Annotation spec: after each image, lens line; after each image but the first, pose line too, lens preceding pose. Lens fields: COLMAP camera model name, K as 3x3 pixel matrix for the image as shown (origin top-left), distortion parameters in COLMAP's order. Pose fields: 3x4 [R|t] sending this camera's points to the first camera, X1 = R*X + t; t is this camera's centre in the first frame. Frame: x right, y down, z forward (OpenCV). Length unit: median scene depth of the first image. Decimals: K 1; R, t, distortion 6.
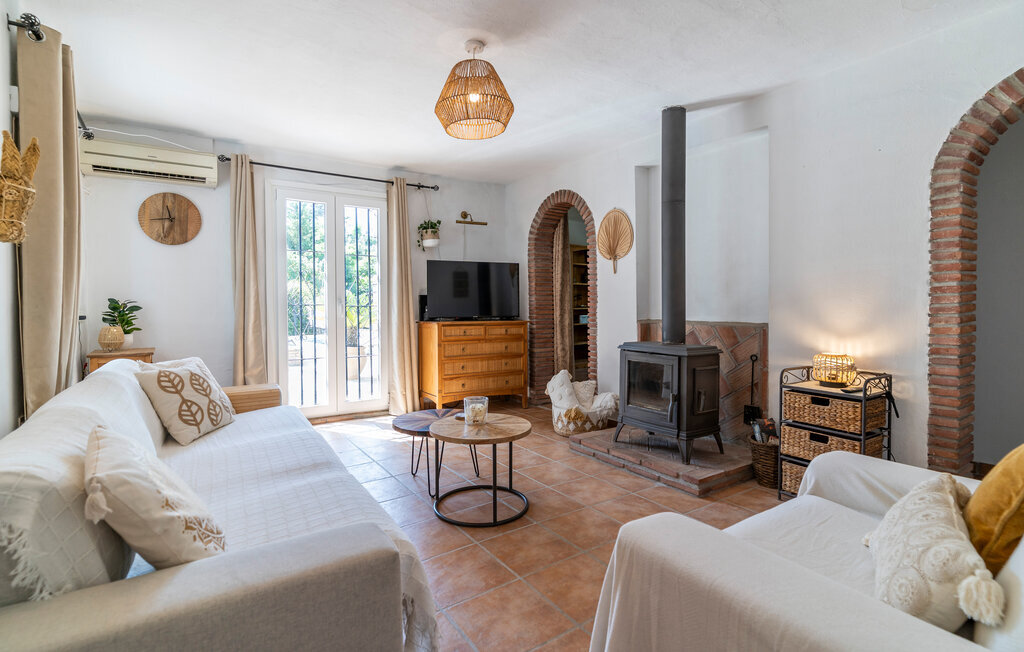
lens RADIAL K [[488.2, 0, 507.6], [0, 488.2, 301.1], [0, 0, 1]] dist [-0.000048, -0.000183]
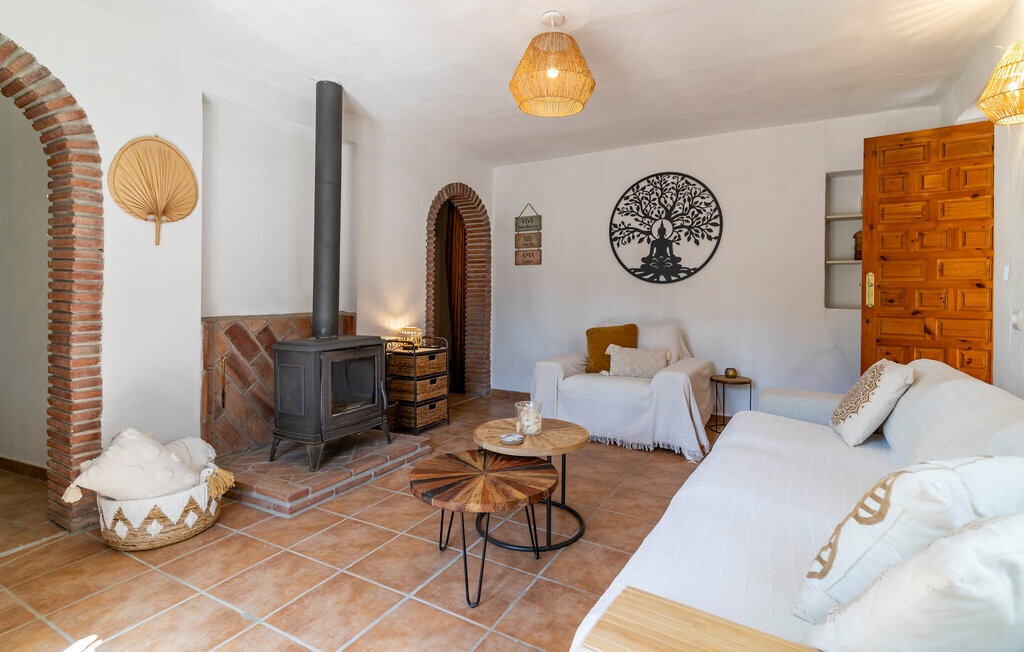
lens RADIAL K [[488.2, 0, 507.6], [0, 488.2, 301.1], [0, 0, 1]] dist [-0.000048, -0.000183]
pose [[-0.441101, -0.015364, 0.897326, -0.801218], [-0.003479, 0.999875, 0.015409, 0.002898], [-0.897450, 0.003675, -0.441100, 1.392102]]
